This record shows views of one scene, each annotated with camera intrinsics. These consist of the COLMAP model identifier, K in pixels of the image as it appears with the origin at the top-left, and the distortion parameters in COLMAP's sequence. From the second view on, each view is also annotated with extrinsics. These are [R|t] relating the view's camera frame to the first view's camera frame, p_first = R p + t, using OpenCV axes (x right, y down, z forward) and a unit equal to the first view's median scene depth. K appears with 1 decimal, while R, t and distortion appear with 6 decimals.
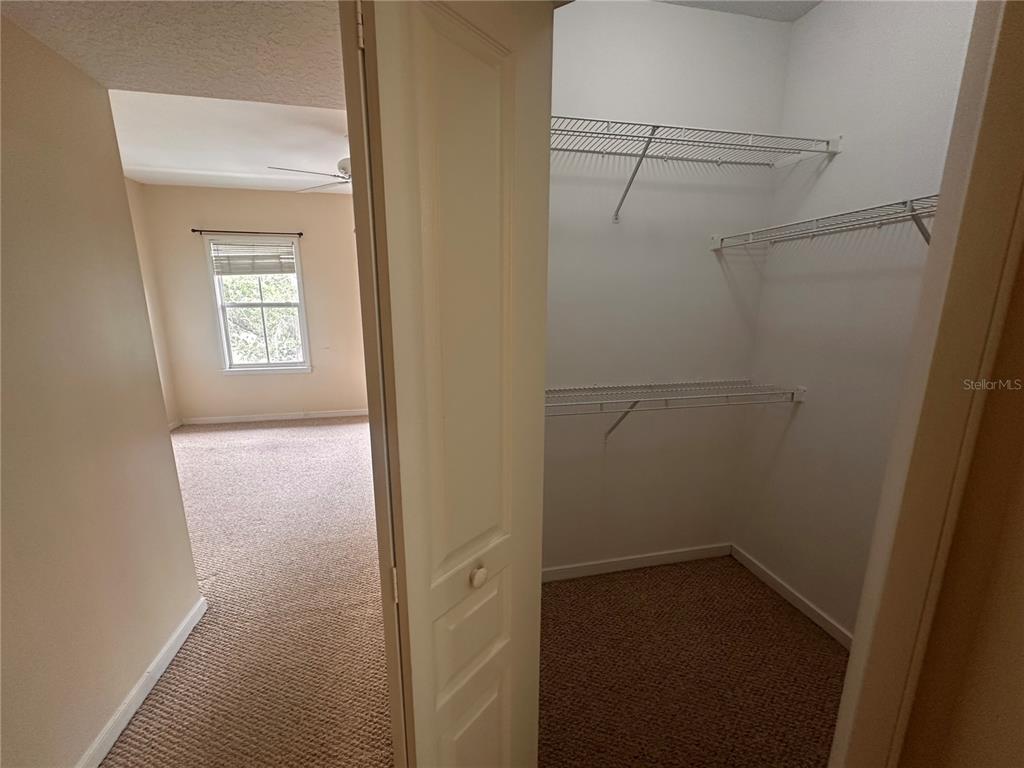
lens RADIAL K [[409.7, 0, 512.4], [0, 409.7, 383.5], [0, 0, 1]] dist [-0.004453, 0.001177]
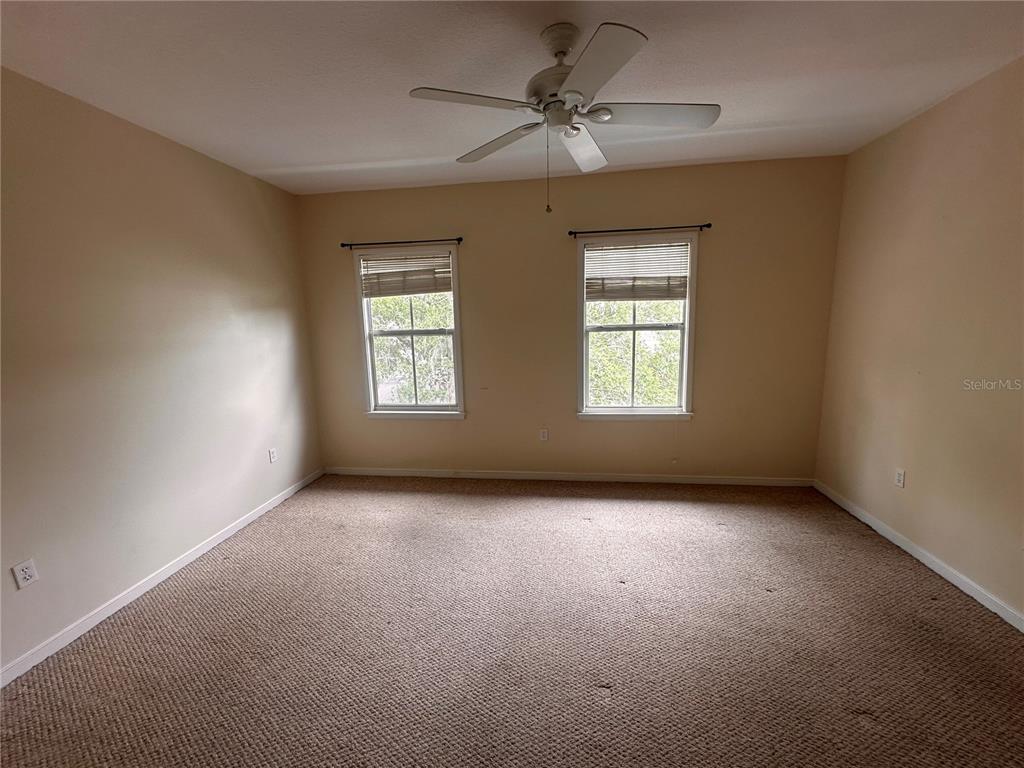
lens RADIAL K [[409.7, 0, 507.8], [0, 409.7, 382.3], [0, 0, 1]] dist [-0.004453, 0.001177]
pose [[0.939327, 0.030060, -0.341704, -0.165441], [-0.041816, 0.998758, -0.027089, -0.083174], [0.340466, 0.039734, 0.939417, 0.324226]]
